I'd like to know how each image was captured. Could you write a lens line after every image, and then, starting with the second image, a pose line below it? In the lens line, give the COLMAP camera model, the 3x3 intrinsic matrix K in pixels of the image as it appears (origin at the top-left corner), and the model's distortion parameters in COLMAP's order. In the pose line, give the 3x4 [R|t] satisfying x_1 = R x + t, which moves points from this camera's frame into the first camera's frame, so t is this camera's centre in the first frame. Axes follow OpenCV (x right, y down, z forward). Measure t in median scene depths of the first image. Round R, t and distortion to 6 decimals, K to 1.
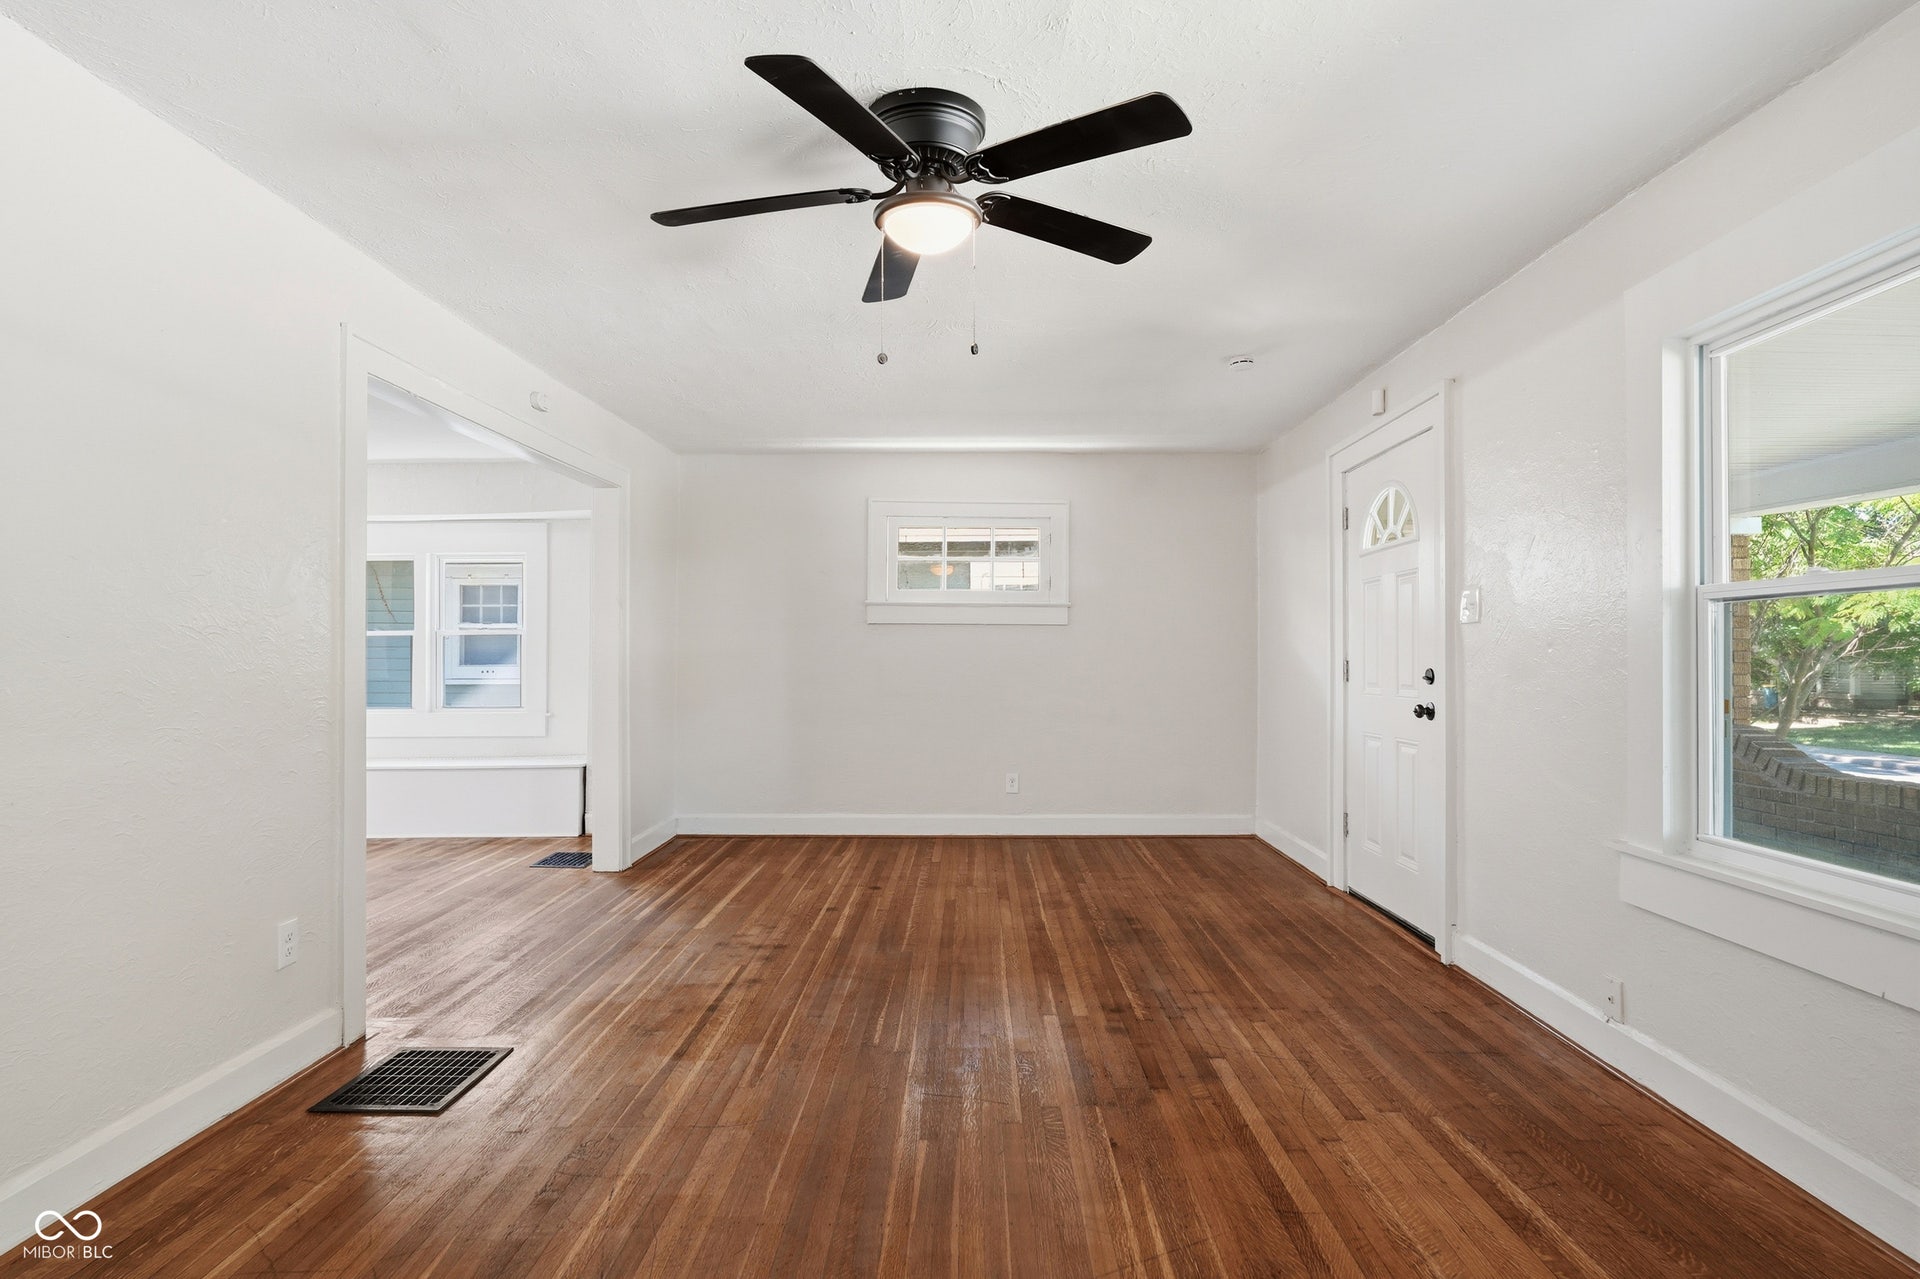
lens RADIAL K [[950.6, 0, 959.0], [0, 950.6, 645.1], [0, 0, 1]] dist [-0.008979, 0.002051]
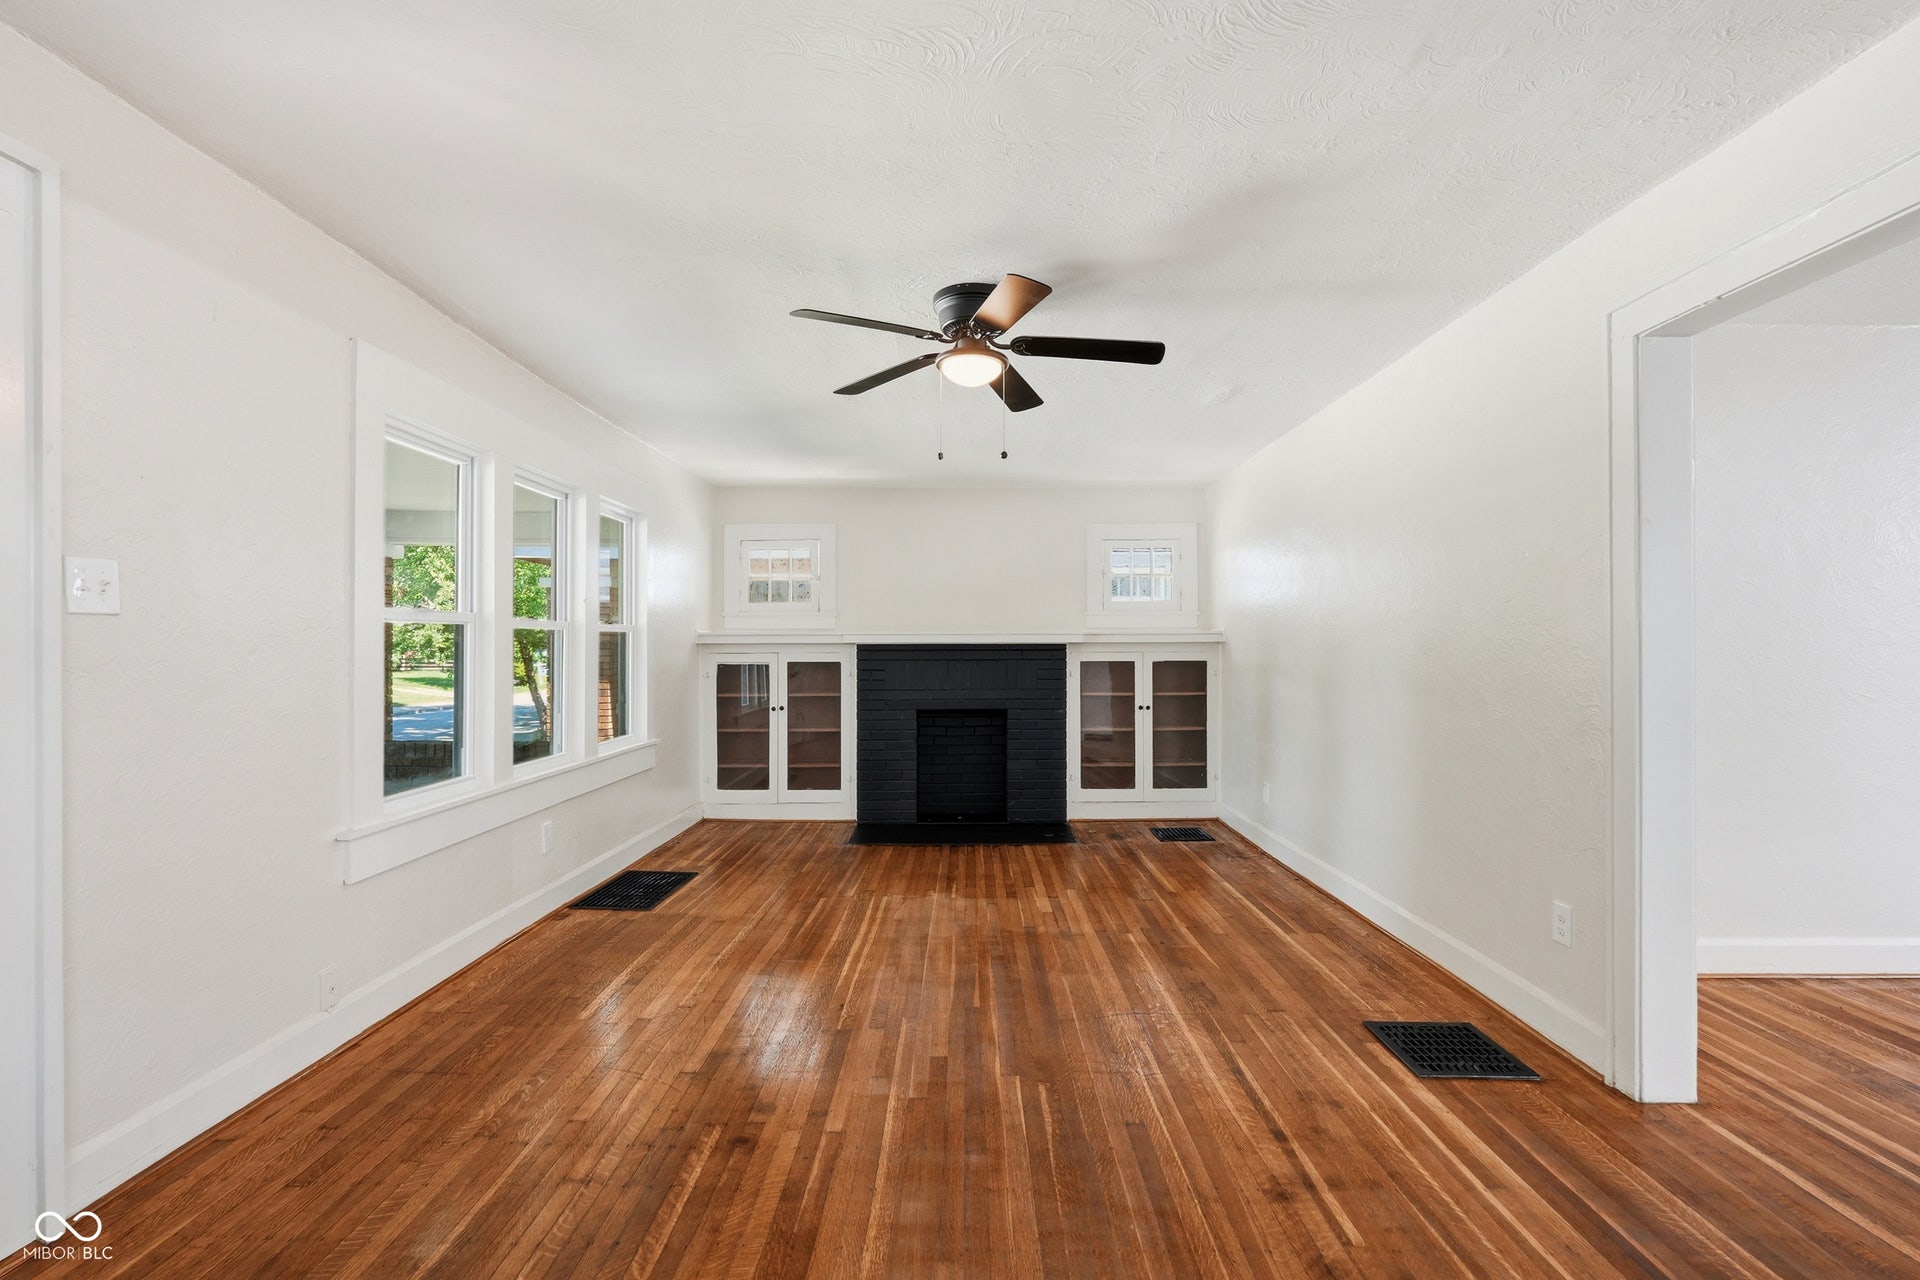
lens RADIAL K [[950.6, 0, 958.4], [0, 950.6, 644.9], [0, 0, 1]] dist [-0.008979, 0.002051]
pose [[-0.999988, 0.000692, -0.004901, -0.003133], [0.000746, 0.999939, -0.011030, 0.003048], [0.004893, -0.011034, -0.999927, 1.817933]]
